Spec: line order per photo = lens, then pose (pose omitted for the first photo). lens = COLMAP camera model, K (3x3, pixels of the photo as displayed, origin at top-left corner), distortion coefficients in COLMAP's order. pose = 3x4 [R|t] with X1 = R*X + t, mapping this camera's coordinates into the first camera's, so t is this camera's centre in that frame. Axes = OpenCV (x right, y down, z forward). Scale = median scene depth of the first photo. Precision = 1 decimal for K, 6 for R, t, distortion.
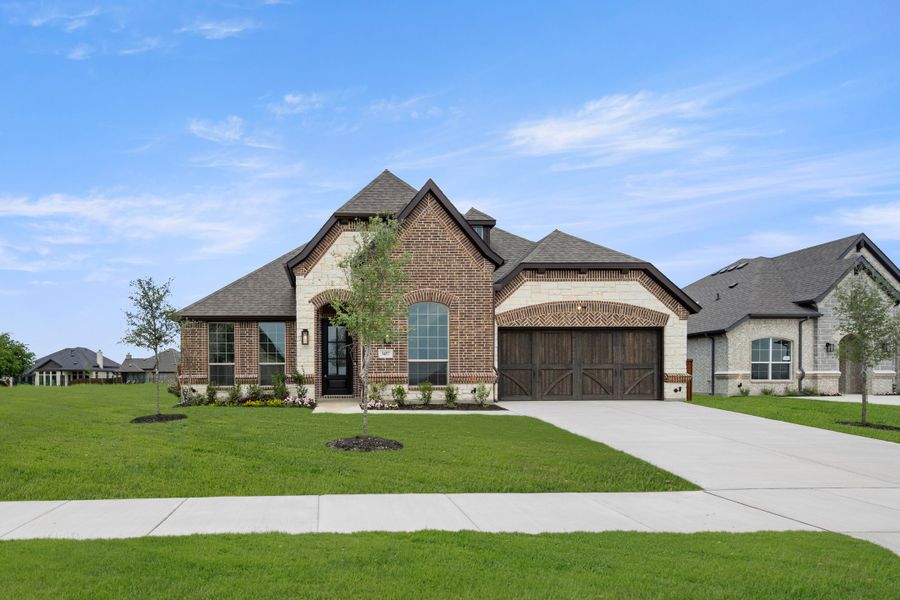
lens RADIAL K [[360.7, 0, 450.0], [0, 360.7, 300.0], [0, 0, 1]] dist [-0.000373, 0.000065]
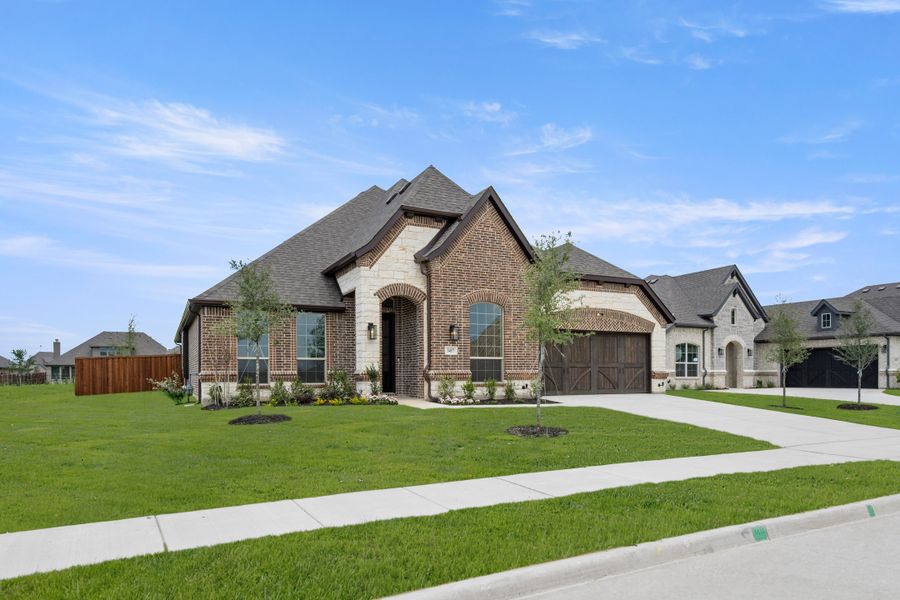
lens RADIAL K [[398.6, 0, 450.0], [0, 398.6, 275.5], [0, 0, 1]] dist [0.000972, 0.000132]
pose [[0.942562, 0.081802, 0.323859, -0.515522], [-0.070438, 0.996423, -0.046677, -0.009475], [-0.326519, 0.021184, 0.944953, -0.063792]]
